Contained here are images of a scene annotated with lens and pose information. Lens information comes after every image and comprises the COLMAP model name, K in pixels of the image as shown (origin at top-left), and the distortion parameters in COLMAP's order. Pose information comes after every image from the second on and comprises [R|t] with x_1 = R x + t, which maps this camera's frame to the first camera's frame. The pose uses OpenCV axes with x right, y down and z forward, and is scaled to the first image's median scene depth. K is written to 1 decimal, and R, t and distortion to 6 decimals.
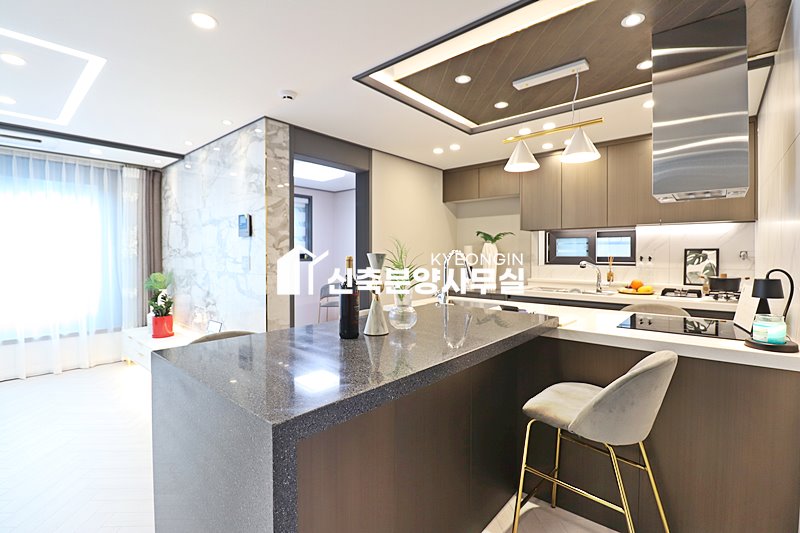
lens RADIAL K [[366.6, 0, 401.7], [0, 366.6, 258.8], [0, 0, 1]] dist [-0.001708, -0.013764]
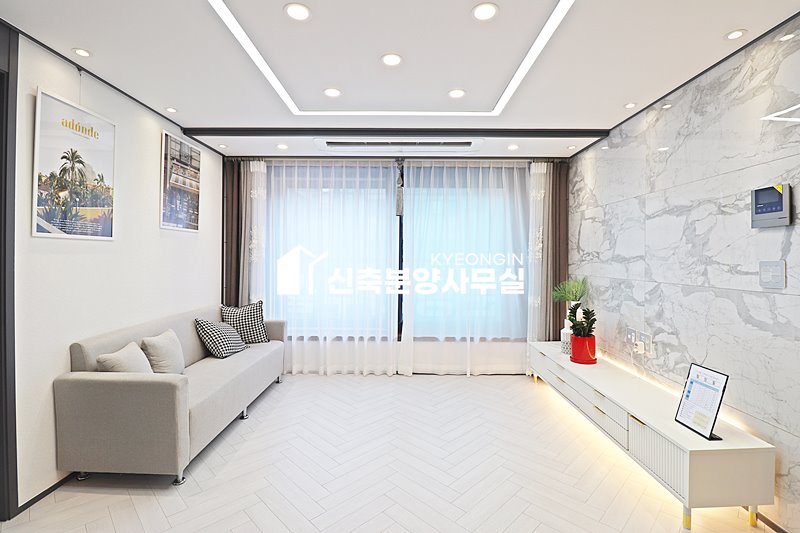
lens RADIAL K [[371.3, 0, 402.1], [0, 371.3, 258.6], [0, 0, 1]] dist [0.000420, -0.014673]
pose [[0.653507, 0.003525, -0.756912, -0.321791], [-0.016312, 0.999822, -0.009428, 0.002304], [0.756744, 0.018508, 0.653449, 0.179953]]
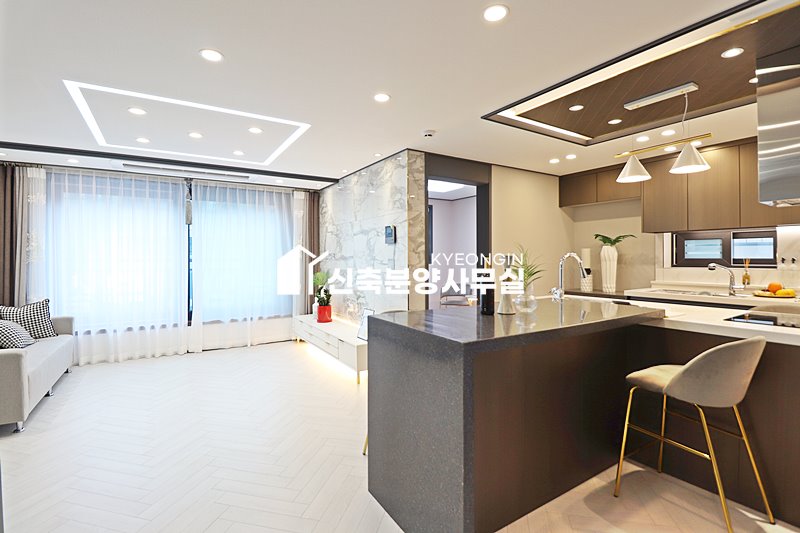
lens RADIAL K [[371.3, 0, 402.1], [0, 371.3, 258.6], [0, 0, 1]] dist [0.000420, -0.014673]
pose [[0.957832, -0.002757, -0.287314, -0.017713], [-0.000231, 0.999946, -0.010365, 0.004474], [0.287327, 0.009995, 0.957780, -0.187596]]
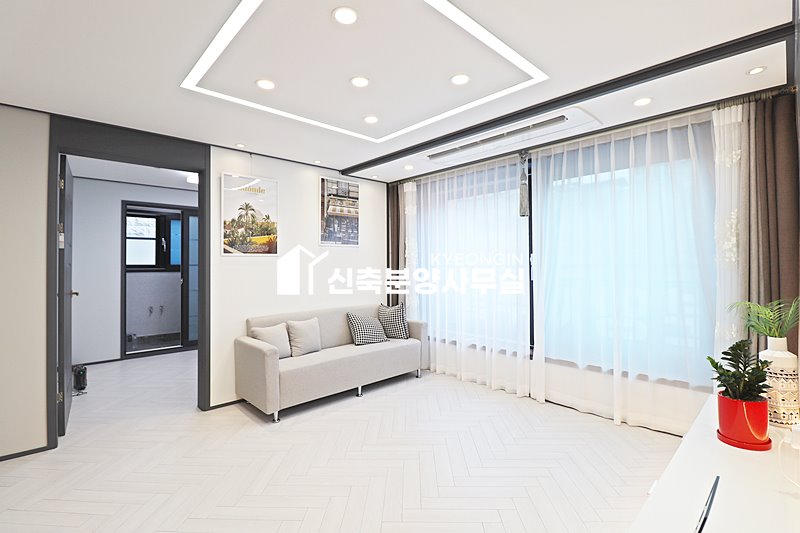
lens RADIAL K [[371.3, 0, 402.1], [0, 371.3, 258.6], [0, 0, 1]] dist [0.000420, -0.014673]
pose [[-0.096892, -0.016747, -0.995154, -0.165118], [-0.006717, 0.999847, -0.016172, -0.006330], [0.995272, 0.005118, -0.096989, 0.666511]]
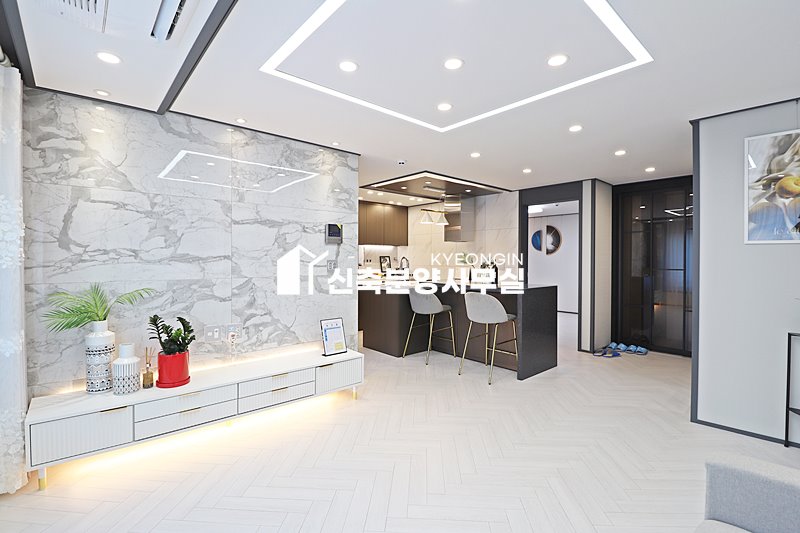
lens RADIAL K [[366.6, 0, 401.7], [0, 366.6, 258.8], [0, 0, 1]] dist [-0.001708, -0.013764]
pose [[0.130951, 0.000669, 0.991389, -1.341202], [0.011721, 0.999929, -0.002223, -0.004966], [-0.991320, 0.011911, 0.130934, 0.543566]]
